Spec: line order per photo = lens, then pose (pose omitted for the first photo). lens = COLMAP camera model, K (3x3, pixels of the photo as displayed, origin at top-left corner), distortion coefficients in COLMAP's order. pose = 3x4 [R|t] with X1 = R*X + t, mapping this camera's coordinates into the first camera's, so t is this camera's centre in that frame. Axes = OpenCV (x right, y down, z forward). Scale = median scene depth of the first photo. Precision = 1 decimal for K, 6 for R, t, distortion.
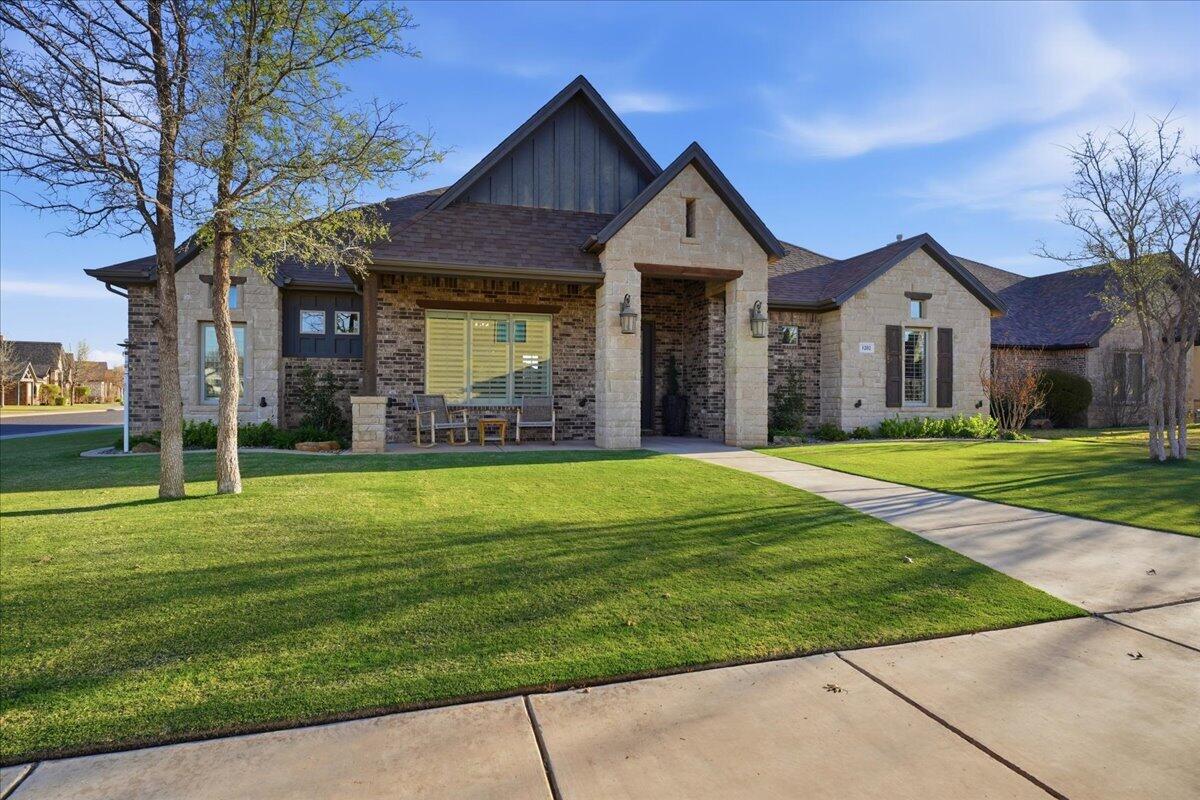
lens RADIAL K [[572.3, 0, 605.2], [0, 572.3, 394.6], [0, 0, 1]] dist [-0.007692, -0.000132]
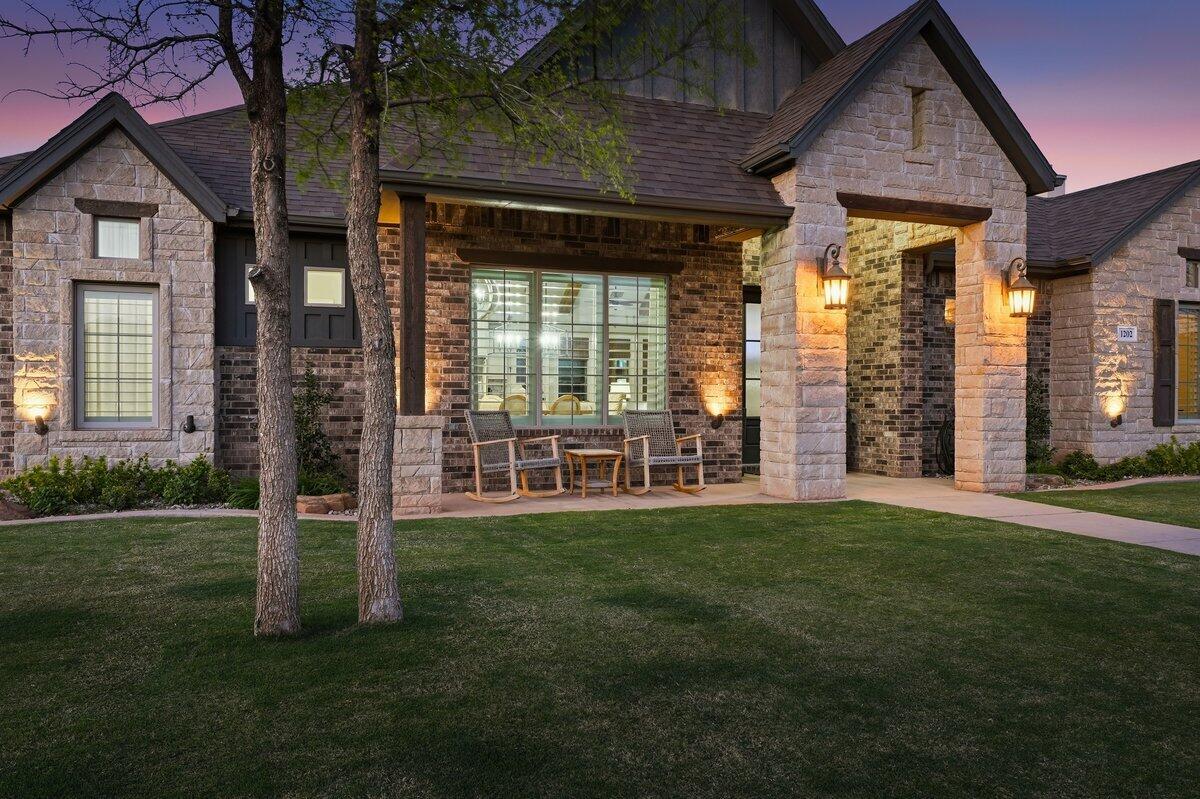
lens RADIAL K [[859.0, 0, 611.3], [0, 859.0, 408.1], [0, 0, 1]] dist [-0.013205, 0.009319]
pose [[0.996379, -0.002621, 0.084983, -0.238023], [0.001838, 0.999955, 0.009286, -0.009716], [-0.085004, -0.009096, 0.996339, 0.103234]]
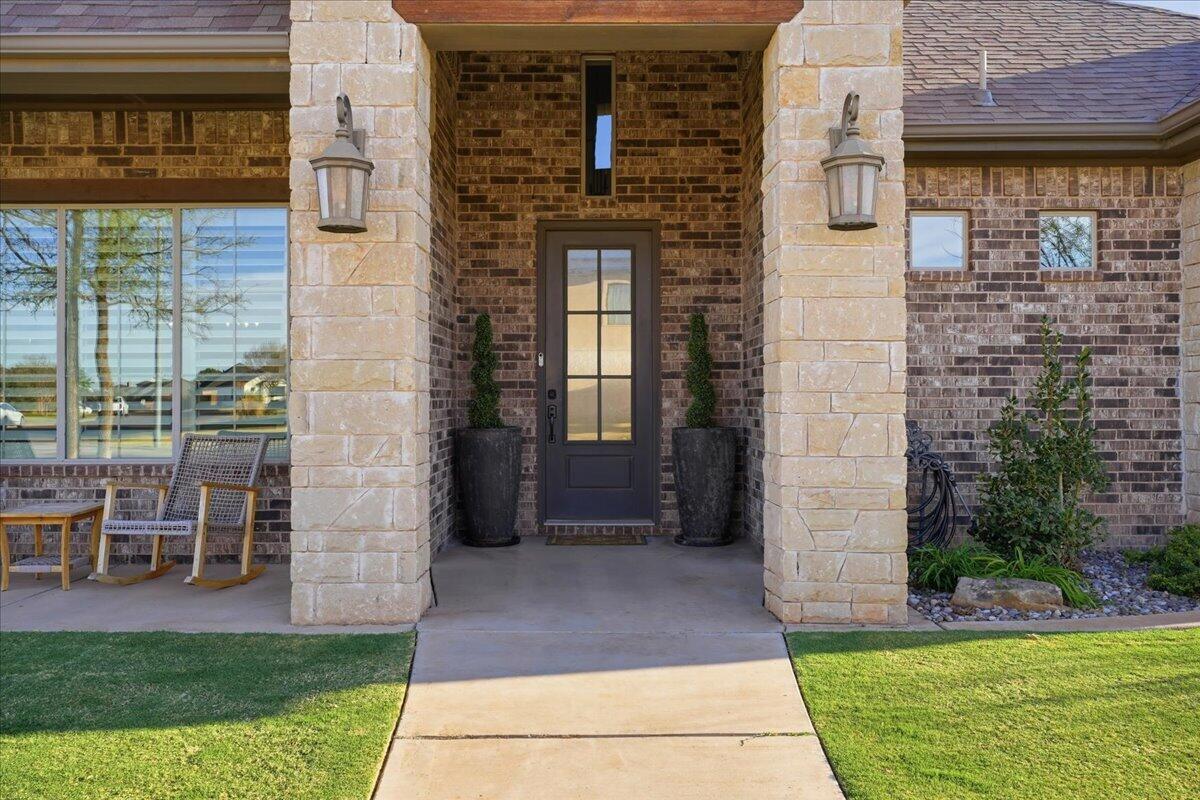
lens RADIAL K [[965.9, 0, 597.3], [0, 965.9, 390.5], [0, 0, 1]] dist [-0.005751, 0.004194]
pose [[0.963179, -0.009862, -0.268681, 0.256865], [0.006377, 0.999884, -0.013839, -0.016240], [0.268786, 0.011616, 0.963130, 0.494275]]
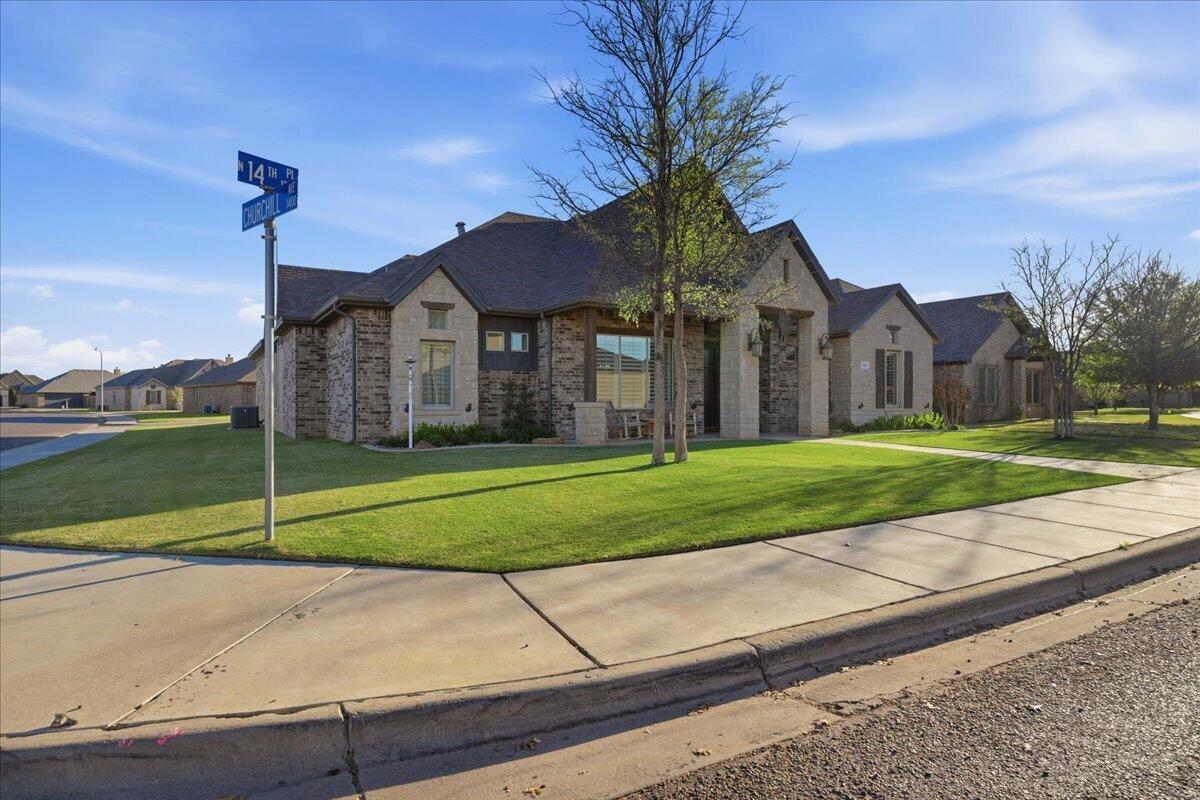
lens RADIAL K [[600.2, 0, 603.6], [0, 600.2, 403.7], [0, 0, 1]] dist [-0.004037, 0.000583]
pose [[0.968197, -0.006692, 0.250100, -0.606304], [0.005478, 0.999970, 0.005551, -0.000686], [-0.250130, -0.004004, 0.968204, -0.288698]]
